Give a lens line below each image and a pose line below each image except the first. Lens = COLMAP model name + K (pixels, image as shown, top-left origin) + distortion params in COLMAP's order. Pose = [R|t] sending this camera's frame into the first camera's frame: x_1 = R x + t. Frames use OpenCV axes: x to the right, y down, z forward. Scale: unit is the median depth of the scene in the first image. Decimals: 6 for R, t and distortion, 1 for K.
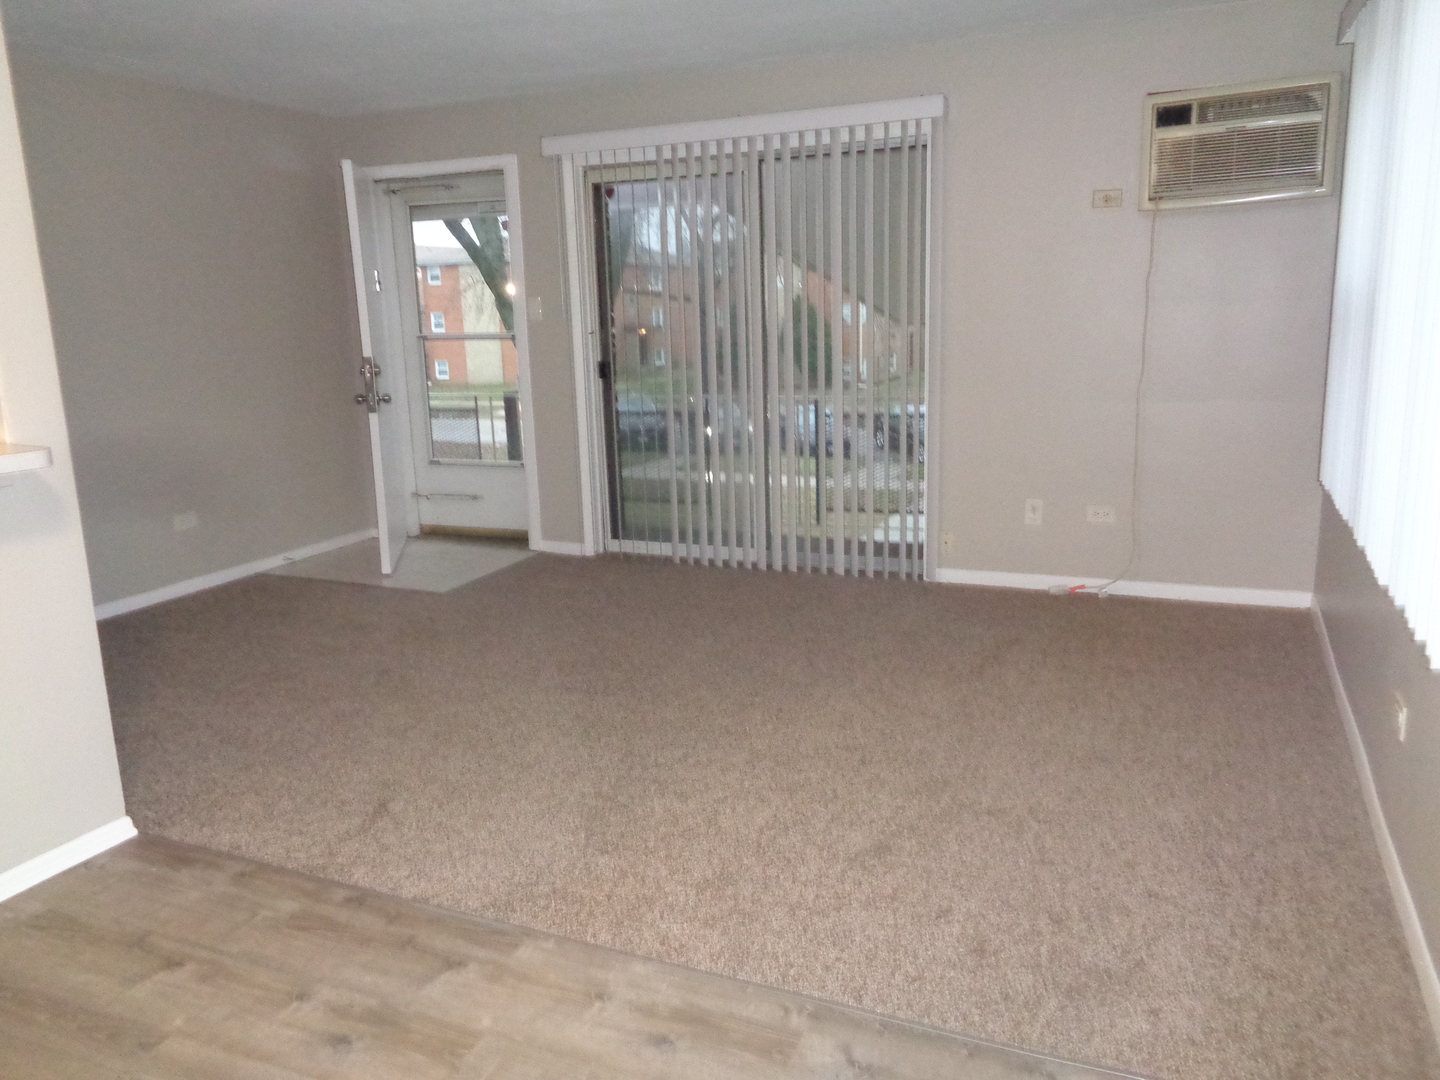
lens RADIAL K [[1055.1, 0, 721.7], [0, 1055.1, 538.3], [0, 0, 1]] dist [-0.032409, 0.003509]
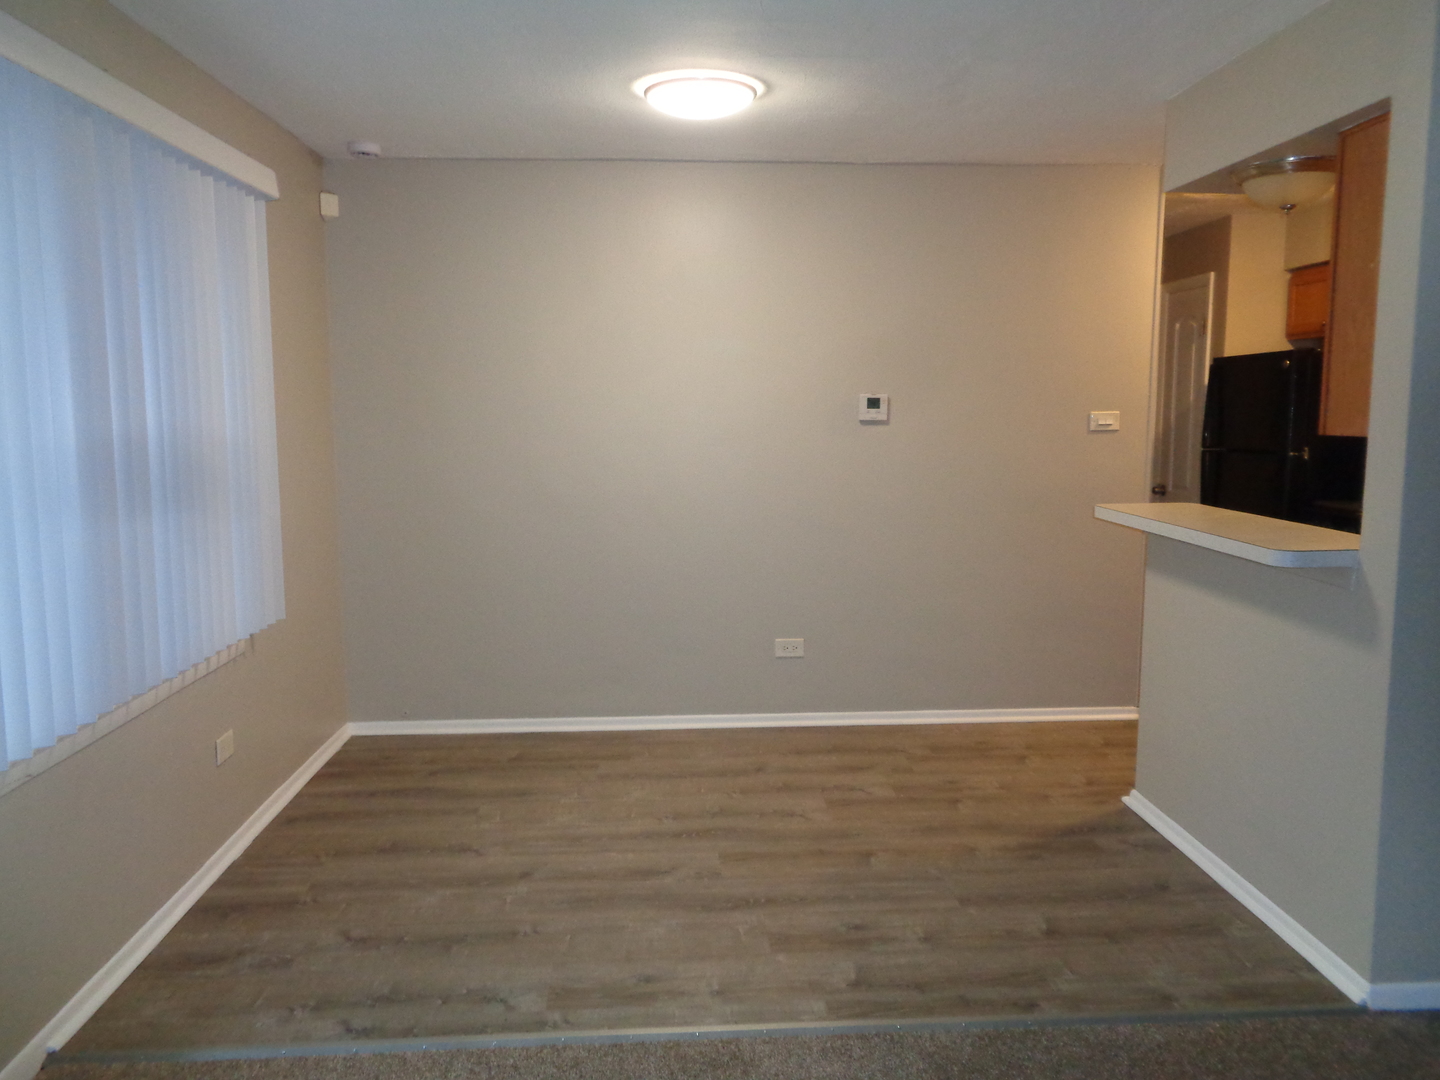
lens RADIAL K [[1055.1, 0, 720.0], [0, 1055.1, 539.0], [0, 0, 1]] dist [-0.032409, 0.003509]
pose [[-0.891781, 0.081002, -0.445157, 0.372813], [-0.073690, 0.944708, 0.319524, -0.435866], [0.446426, 0.317750, -0.836504, 1.810309]]
